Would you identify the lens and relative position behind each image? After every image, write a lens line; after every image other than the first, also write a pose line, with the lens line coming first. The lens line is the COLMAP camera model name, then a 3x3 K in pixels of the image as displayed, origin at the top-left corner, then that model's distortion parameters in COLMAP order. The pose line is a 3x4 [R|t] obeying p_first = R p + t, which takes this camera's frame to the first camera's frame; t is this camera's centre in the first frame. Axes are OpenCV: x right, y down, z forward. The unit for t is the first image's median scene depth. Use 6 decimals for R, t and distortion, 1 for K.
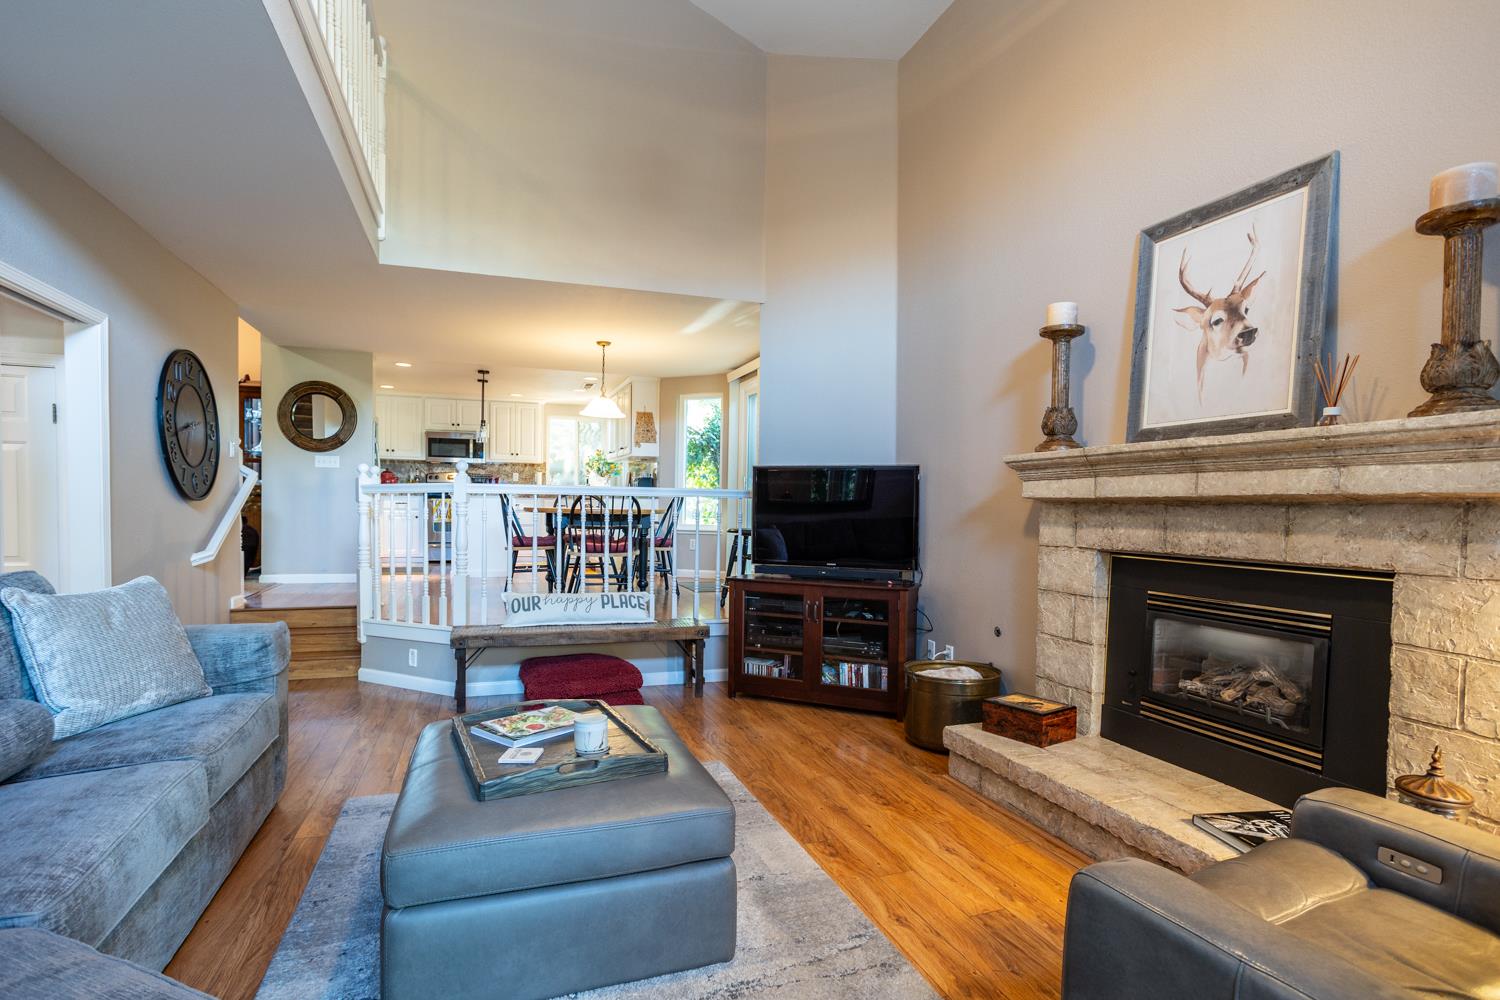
lens RADIAL K [[765.6, 0, 736.2], [0, 765.6, 517.7], [0, 0, 1]] dist [-0.027553, 0.020096]
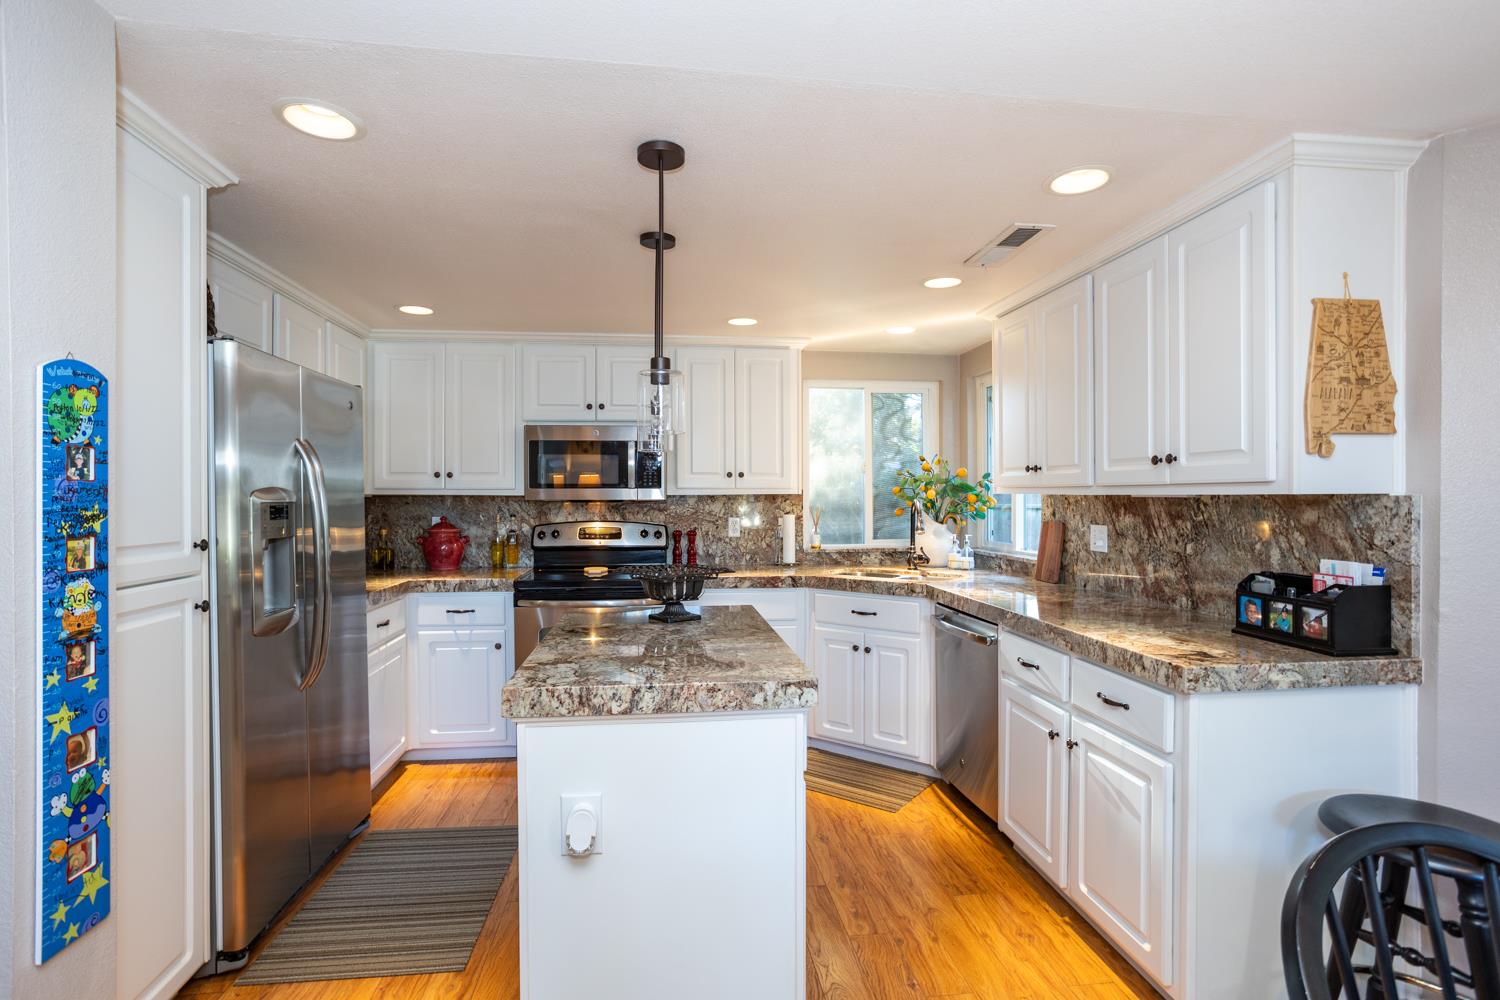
lens RADIAL K [[734.5, 0, 738.7], [0, 734.5, 498.8], [0, 0, 1]] dist [-0.055802, 0.040183]
pose [[0.977844, -0.014791, -0.208811, -0.213169], [0.011423, 0.999785, -0.017326, -0.065544], [0.209022, 0.014557, 0.977802, 0.638239]]
